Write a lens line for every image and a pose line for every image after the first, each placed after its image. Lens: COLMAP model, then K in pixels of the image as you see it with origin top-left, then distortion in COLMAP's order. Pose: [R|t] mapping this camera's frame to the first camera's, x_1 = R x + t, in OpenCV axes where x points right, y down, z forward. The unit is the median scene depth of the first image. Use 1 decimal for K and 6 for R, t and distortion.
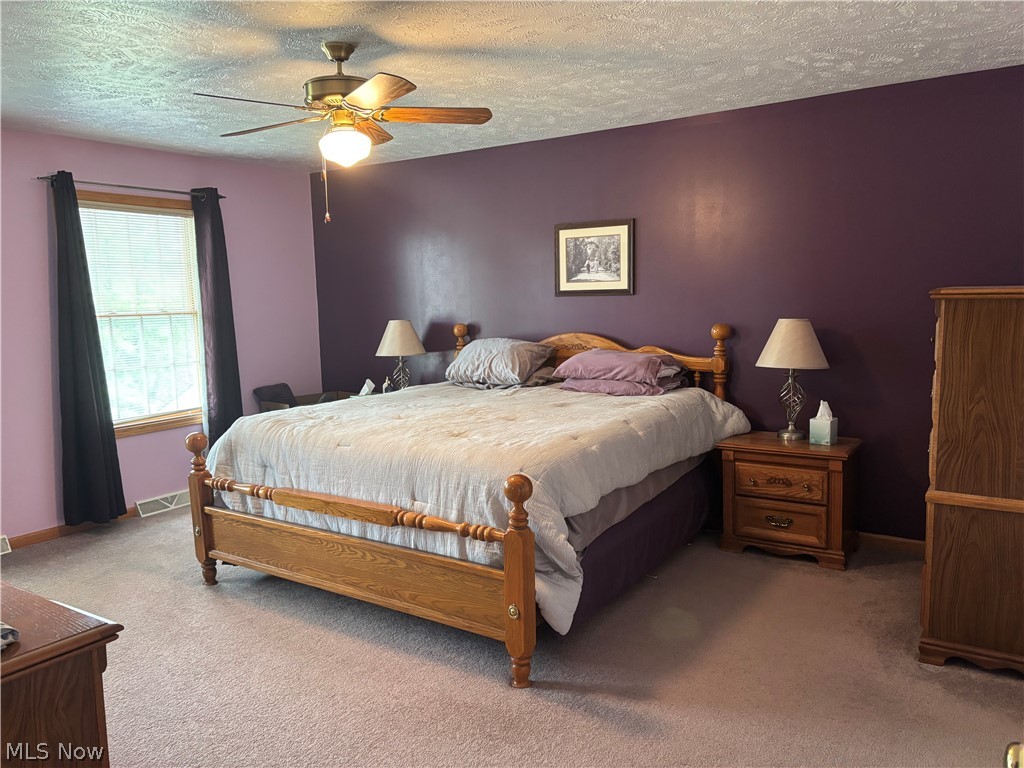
lens RADIAL K [[777.0, 0, 512.0], [0, 777.0, 384.0], [0, 0, 1]] dist [0.005061, 0.001373]
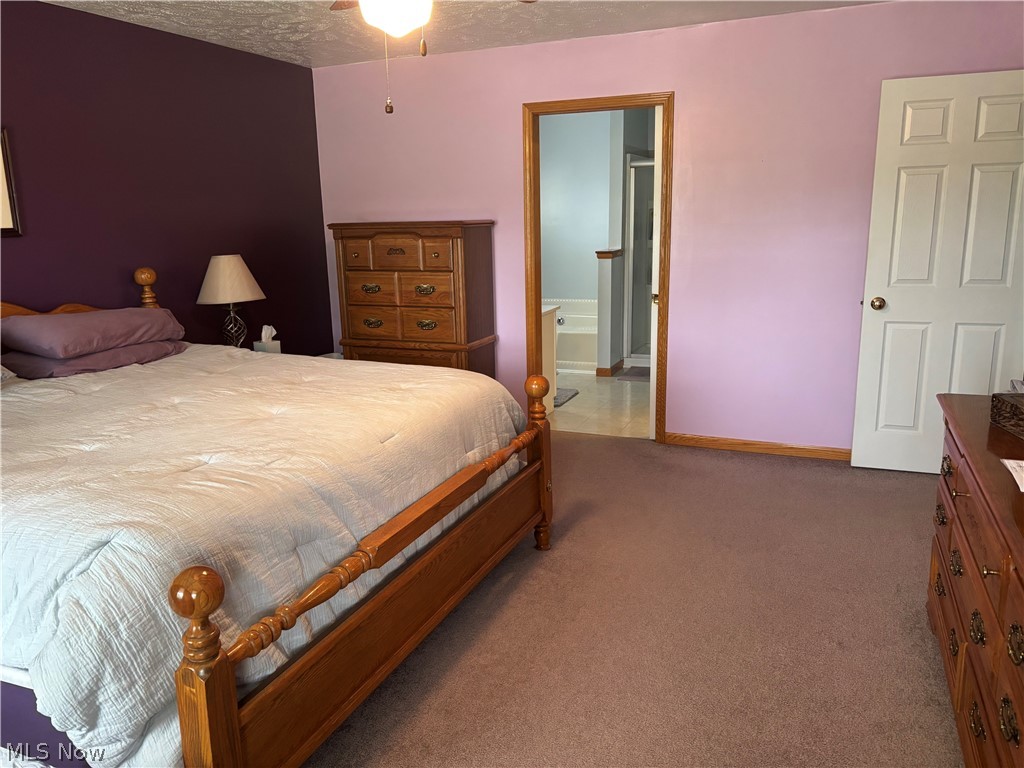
lens RADIAL K [[777.0, 0, 512.0], [0, 777.0, 384.0], [0, 0, 1]] dist [0.005061, 0.001373]
pose [[-0.188443, -0.192202, 0.963093, -0.712064], [0.133831, 0.966488, 0.219066, -0.088896], [-0.972923, 0.170173, -0.156405, 0.773302]]
